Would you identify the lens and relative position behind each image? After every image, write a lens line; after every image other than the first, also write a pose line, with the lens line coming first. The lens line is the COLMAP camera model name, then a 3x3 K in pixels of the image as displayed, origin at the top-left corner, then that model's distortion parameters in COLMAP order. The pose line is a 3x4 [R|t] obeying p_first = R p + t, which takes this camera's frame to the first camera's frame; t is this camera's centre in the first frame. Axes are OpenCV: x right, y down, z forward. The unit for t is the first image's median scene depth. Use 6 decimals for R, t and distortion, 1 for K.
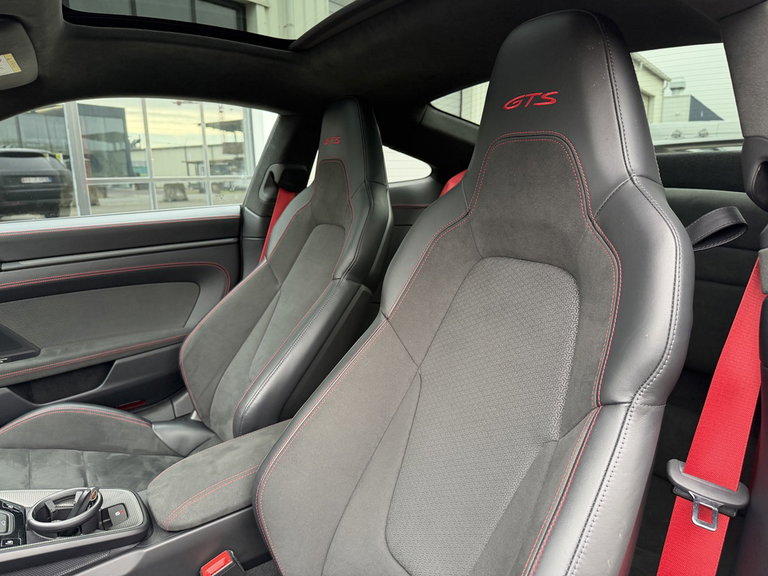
lens RADIAL K [[536.9, 0, 383.4], [0, 536.9, 284.4], [0, 0, 1]] dist [0.025661, -0.033577]
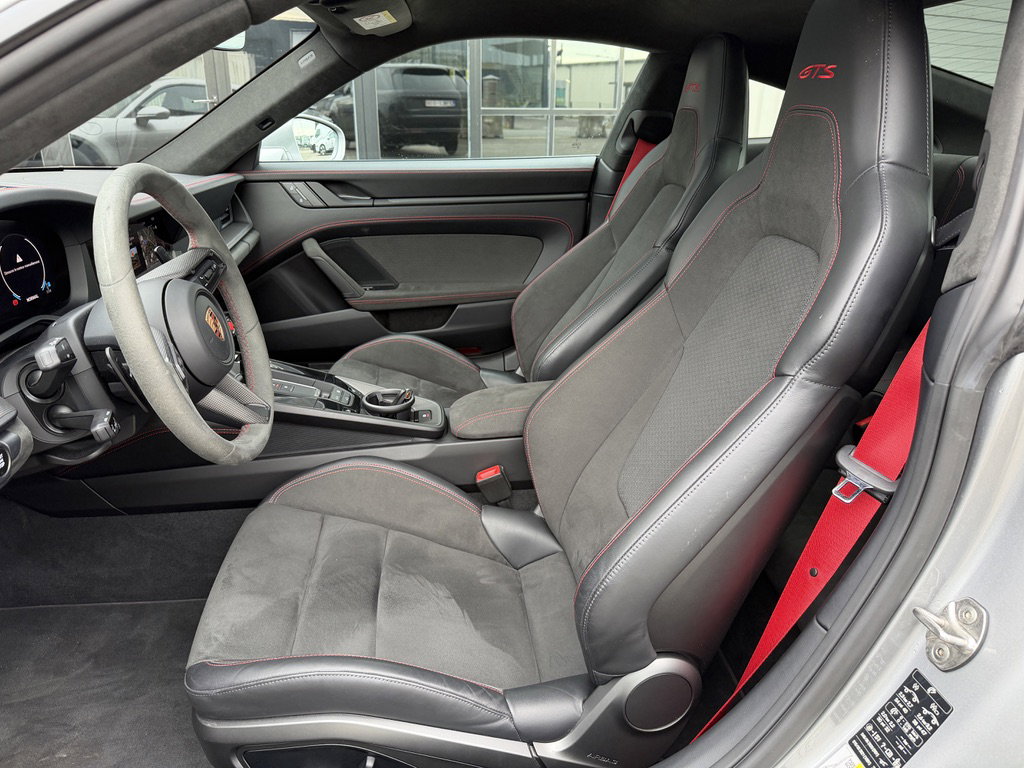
lens RADIAL K [[715.8, 0, 510.4], [0, 715.8, 389.3], [0, 0, 1]] dist [0.025661, -0.033577]
pose [[0.888110, 0.195751, -0.415864, 0.207997], [-0.118547, 0.971718, 0.204229, 0.005160], [0.444081, -0.132079, 0.886198, -0.210989]]
